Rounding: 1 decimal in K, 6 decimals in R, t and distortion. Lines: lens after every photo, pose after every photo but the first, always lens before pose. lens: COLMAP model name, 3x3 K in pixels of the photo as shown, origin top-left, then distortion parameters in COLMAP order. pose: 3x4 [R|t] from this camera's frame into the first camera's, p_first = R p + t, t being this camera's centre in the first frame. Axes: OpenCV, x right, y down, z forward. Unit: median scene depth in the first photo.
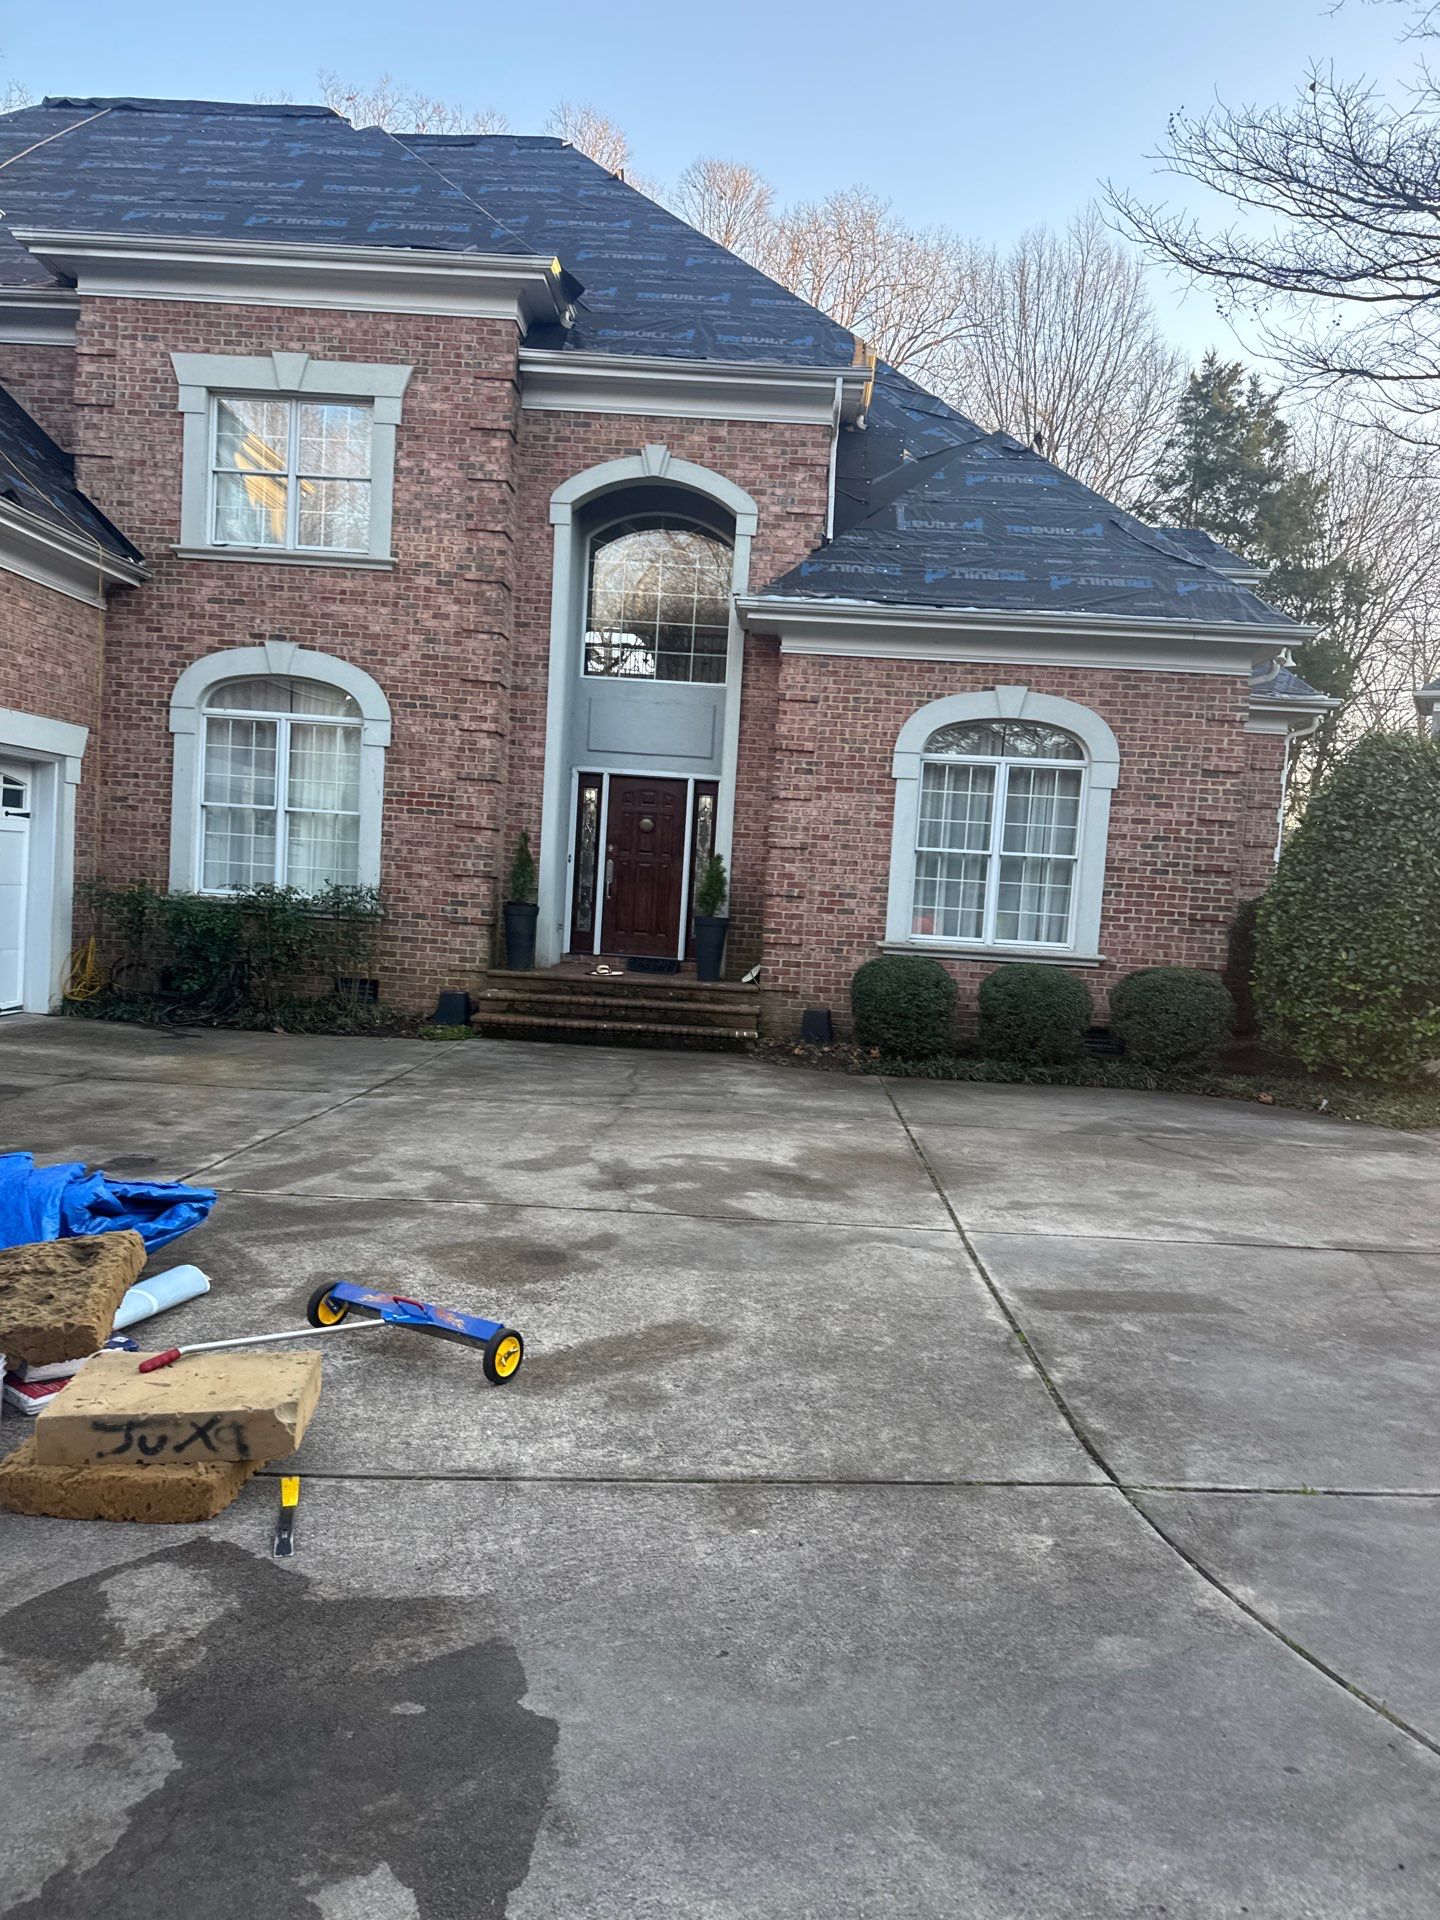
lens RADIAL K [[1359.2, 0, 718.7], [0, 1359.2, 961.3], [0, 0, 1]] dist [0.103460, -0.003109]
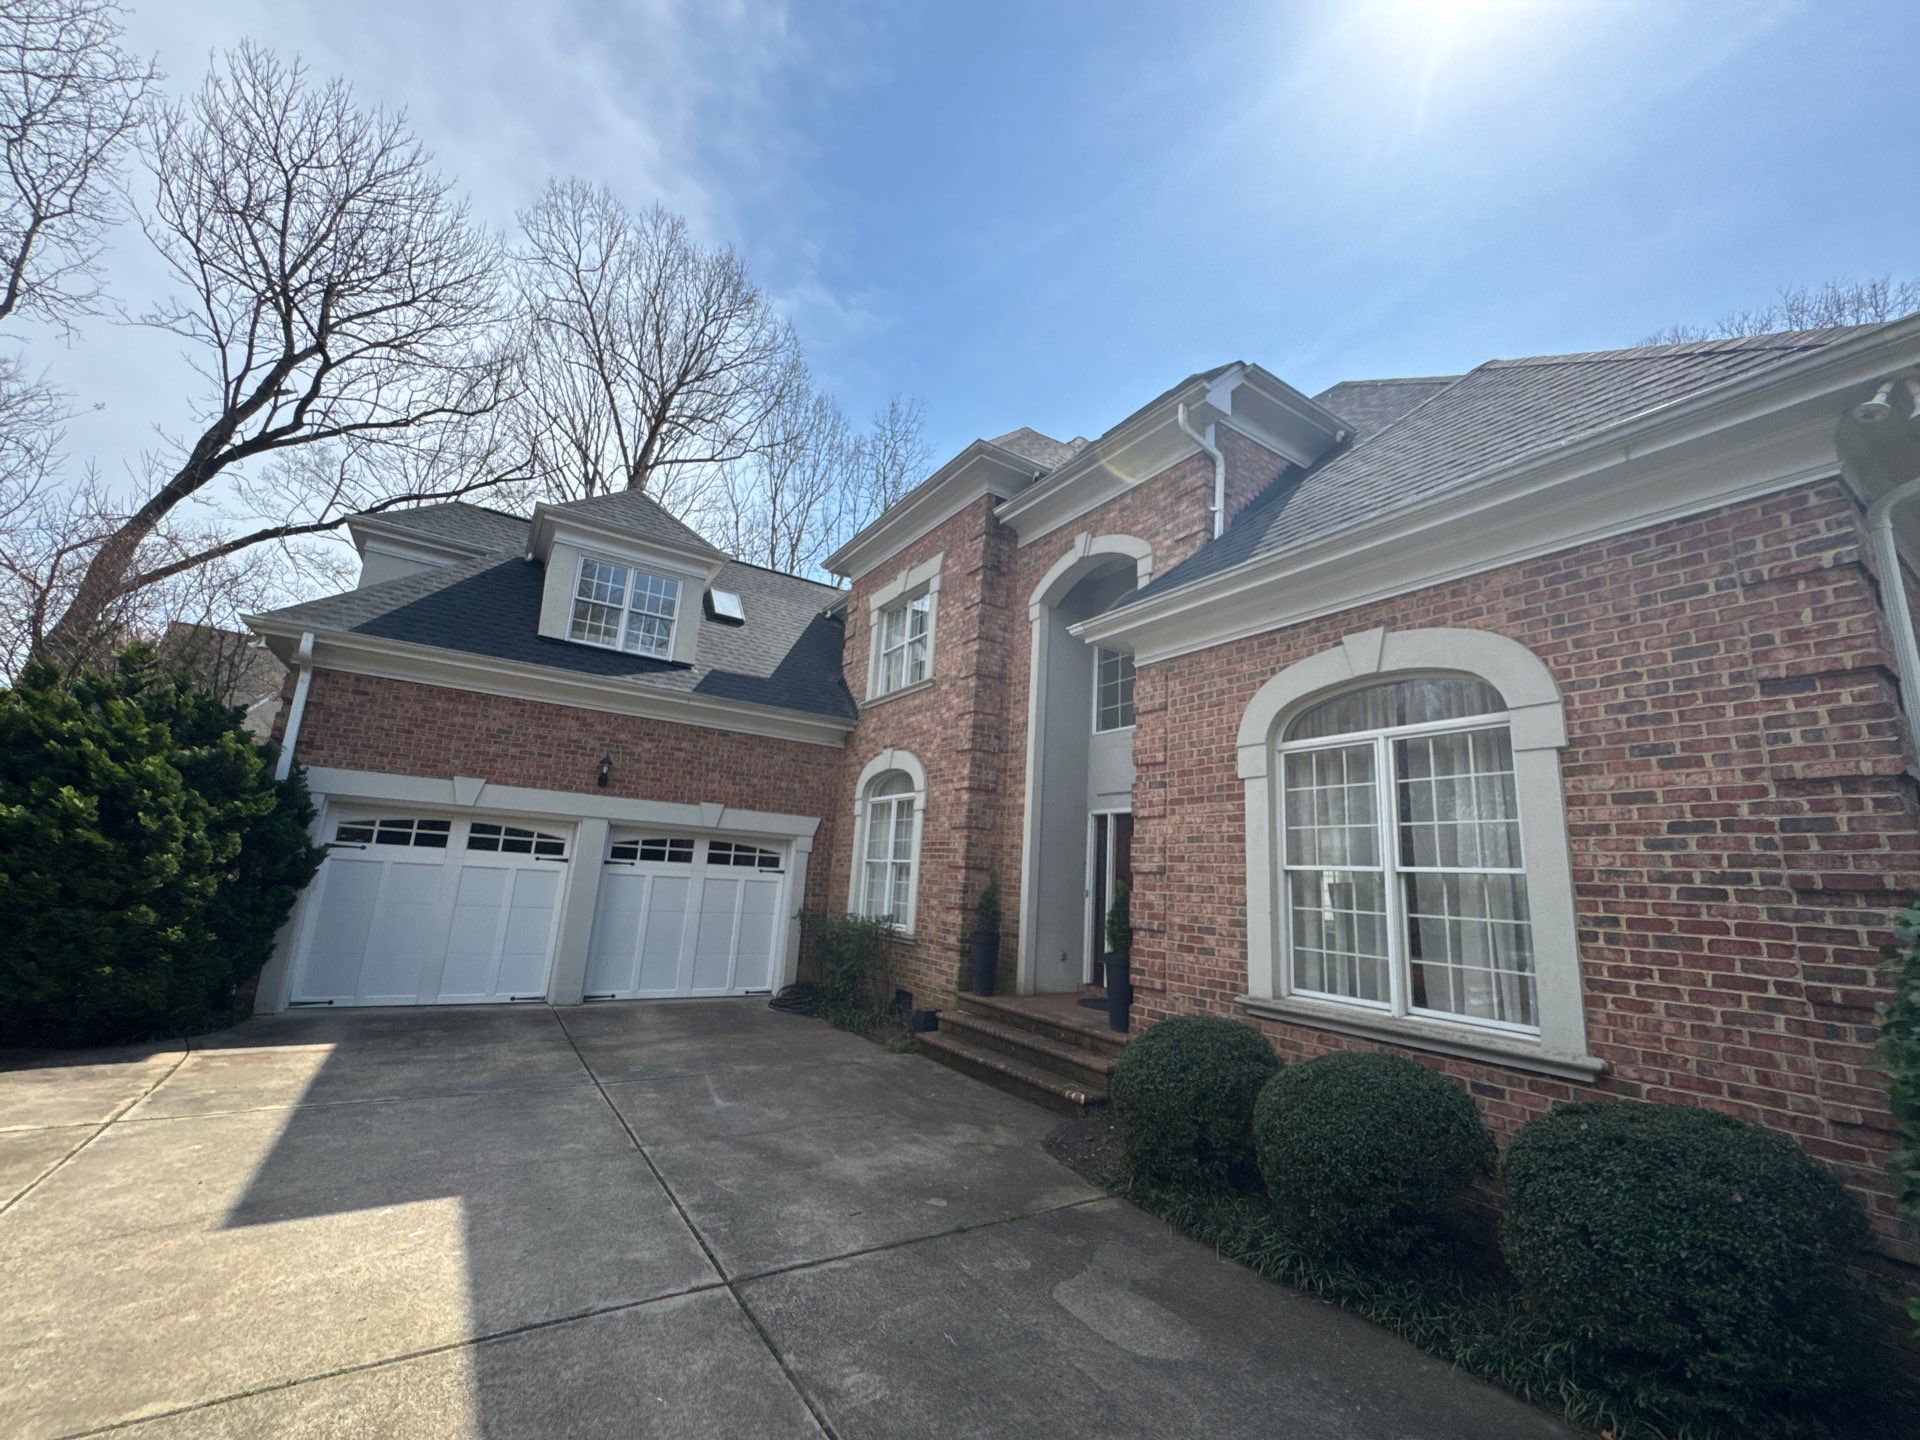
lens RADIAL K [[769.6, 0, 957.7], [0, 769.6, 724.4], [0, 0, 1]] dist [0.001213, -0.000094]
pose [[0.584247, -0.190295, -0.788951, 0.391523], [-0.076683, 0.954829, -0.287091, -0.023171], [0.807945, 0.228232, 0.543264, 0.614272]]
